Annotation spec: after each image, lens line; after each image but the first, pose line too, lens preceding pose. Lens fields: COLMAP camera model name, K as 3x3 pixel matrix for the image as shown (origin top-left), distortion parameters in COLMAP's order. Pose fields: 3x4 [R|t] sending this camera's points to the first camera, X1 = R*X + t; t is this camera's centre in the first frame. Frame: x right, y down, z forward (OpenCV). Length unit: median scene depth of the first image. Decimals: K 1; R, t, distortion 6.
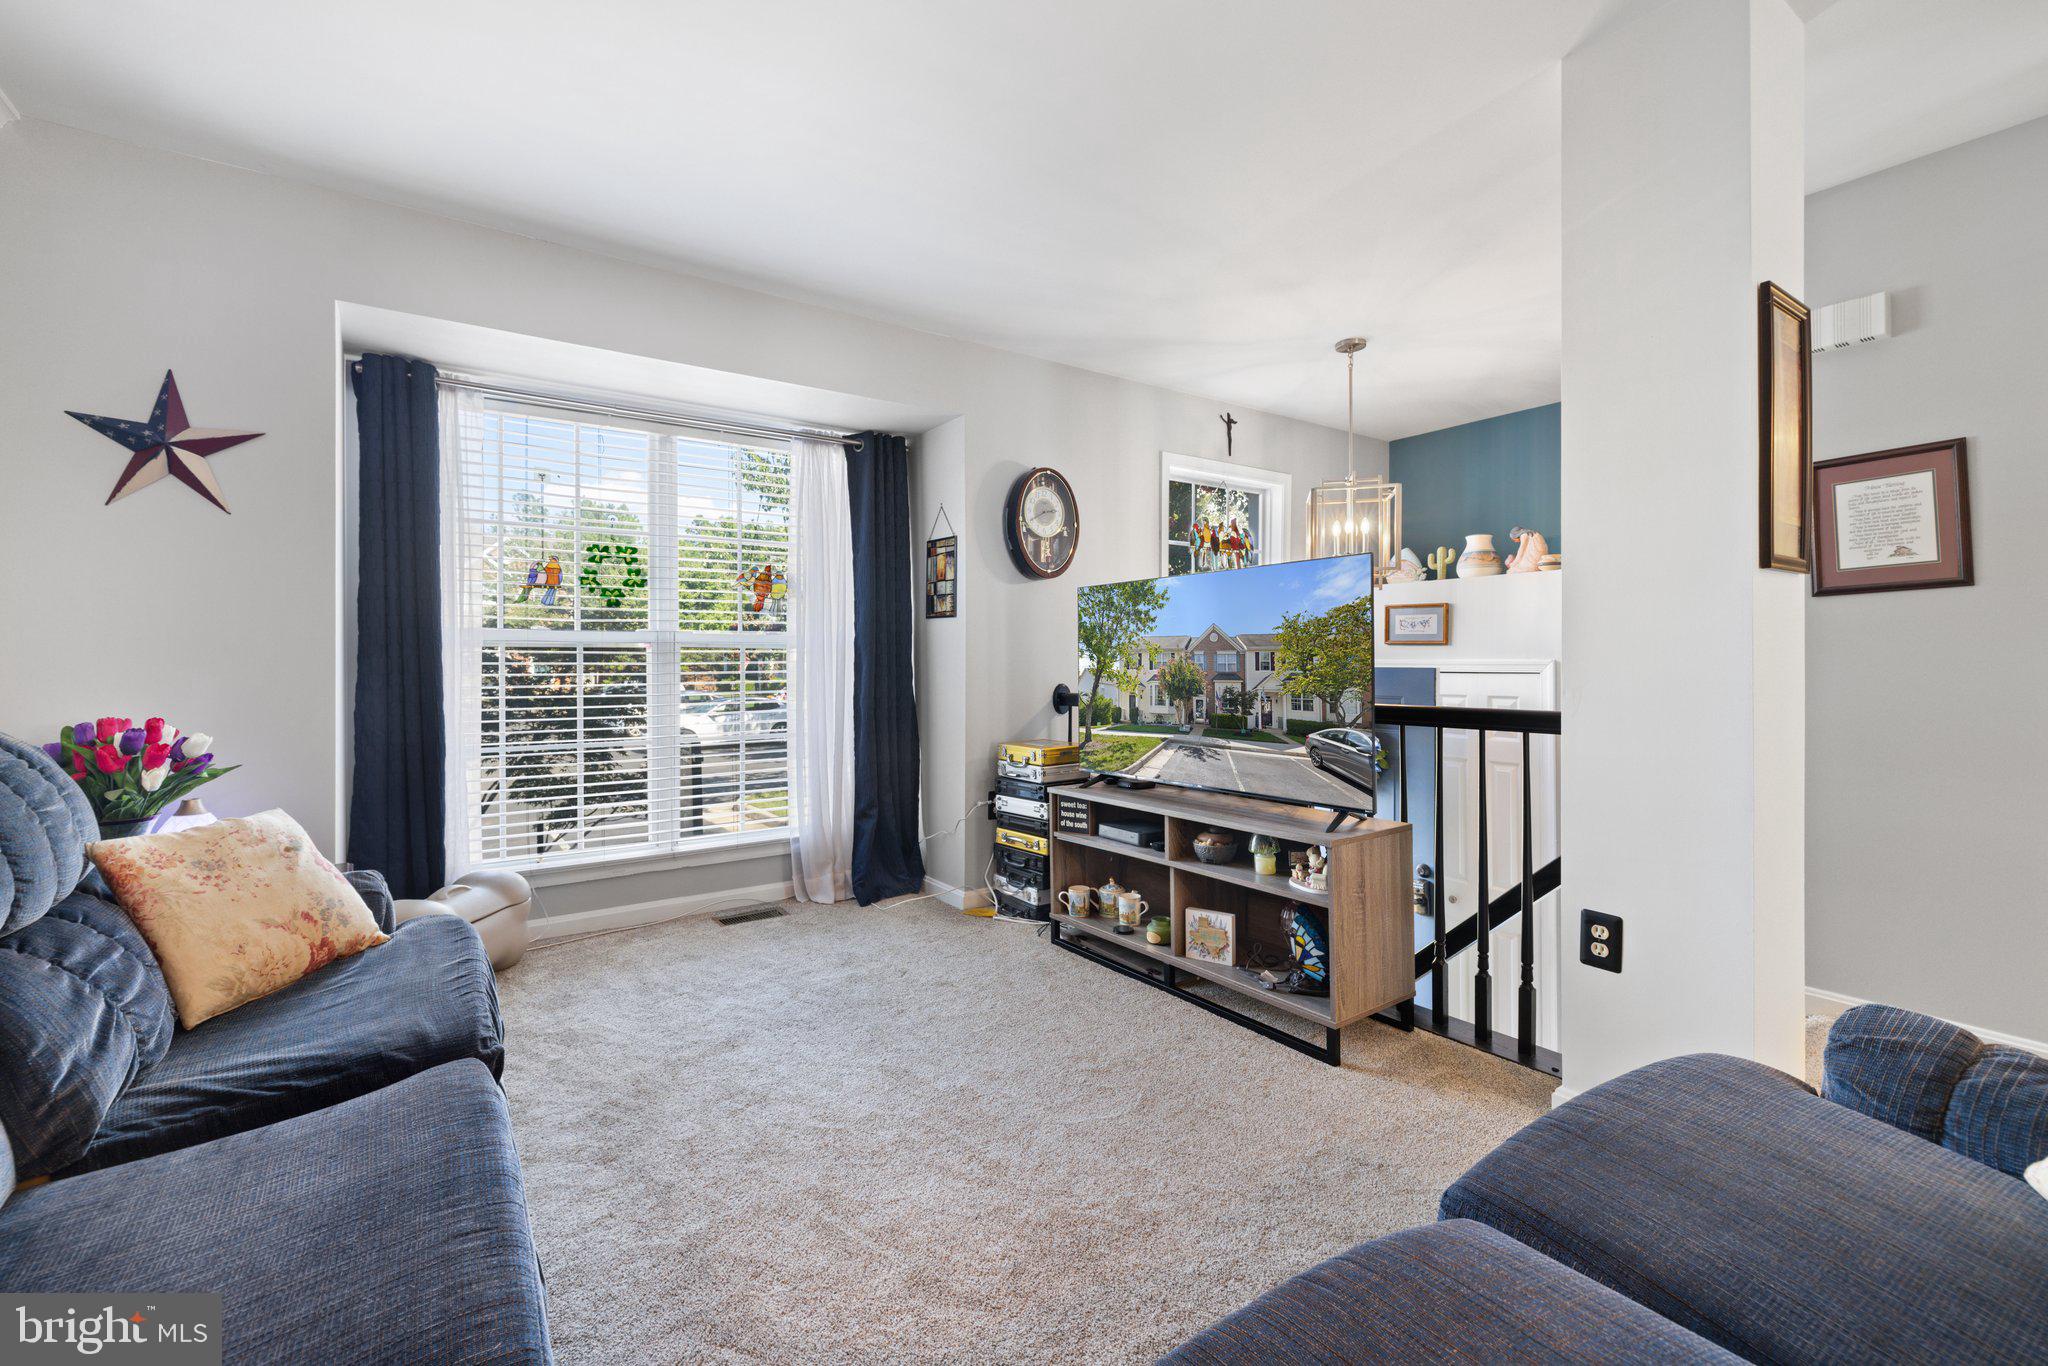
lens RADIAL K [[864.3, 0, 976.8], [0, 864.3, 661.4], [0, 0, 1]] dist [-0.004074, 0.000577]
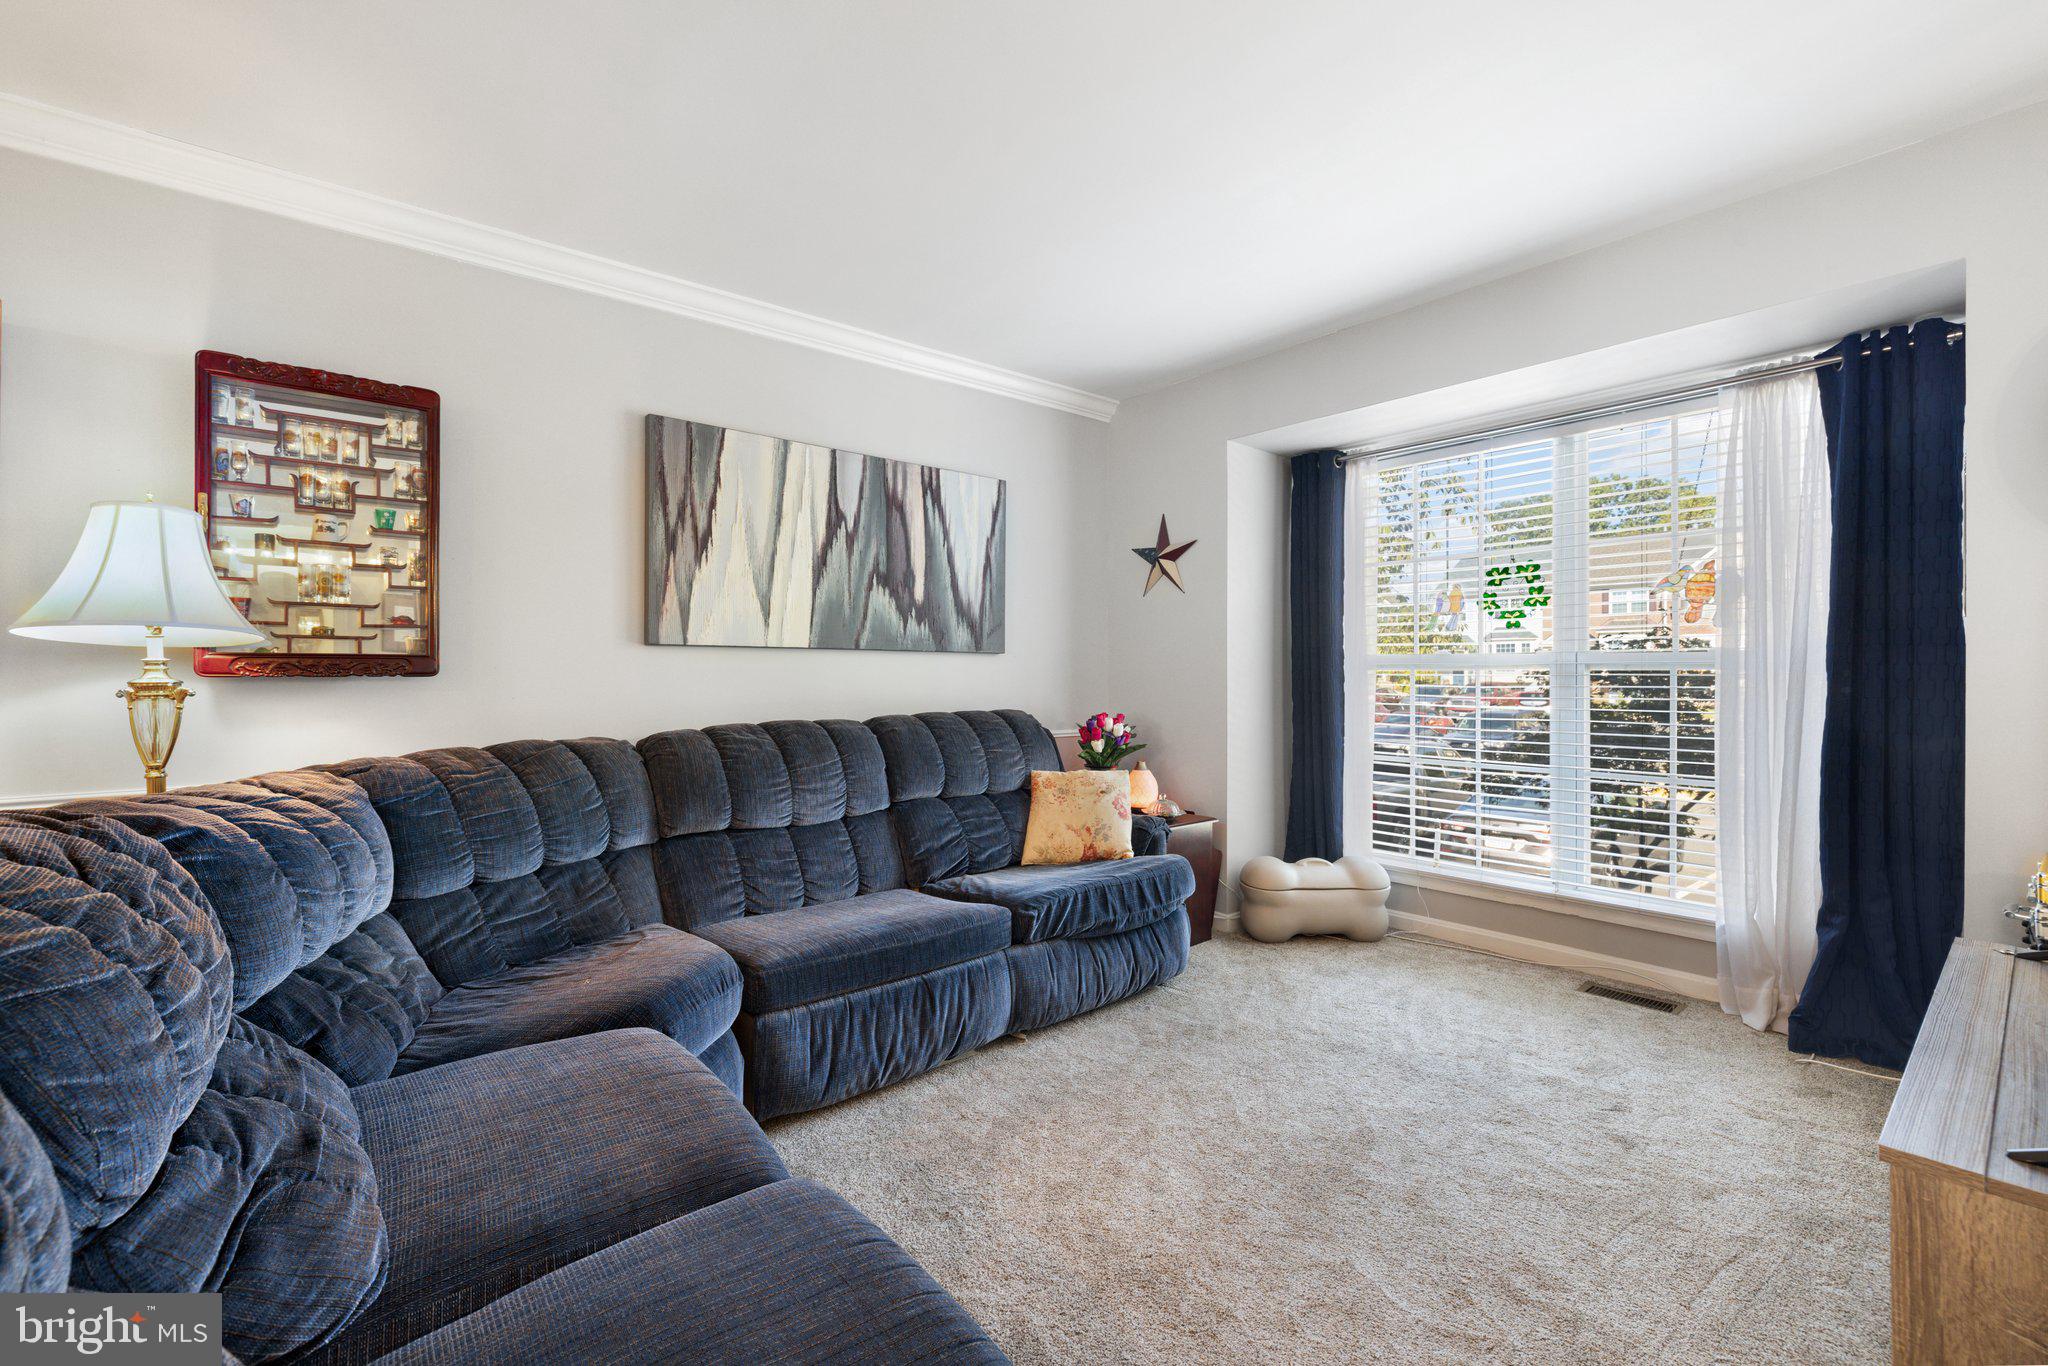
lens RADIAL K [[877.4, 0, 1025.1], [0, 877.4, 673.9], [0, 0, 1]] dist [0.001815, 0.000211]
pose [[0.117410, 0.007311, -0.993057, 0.515034], [0.000329, 0.999973, 0.007401, -0.019611], [0.993083, -0.001196, 0.117405, 0.340420]]
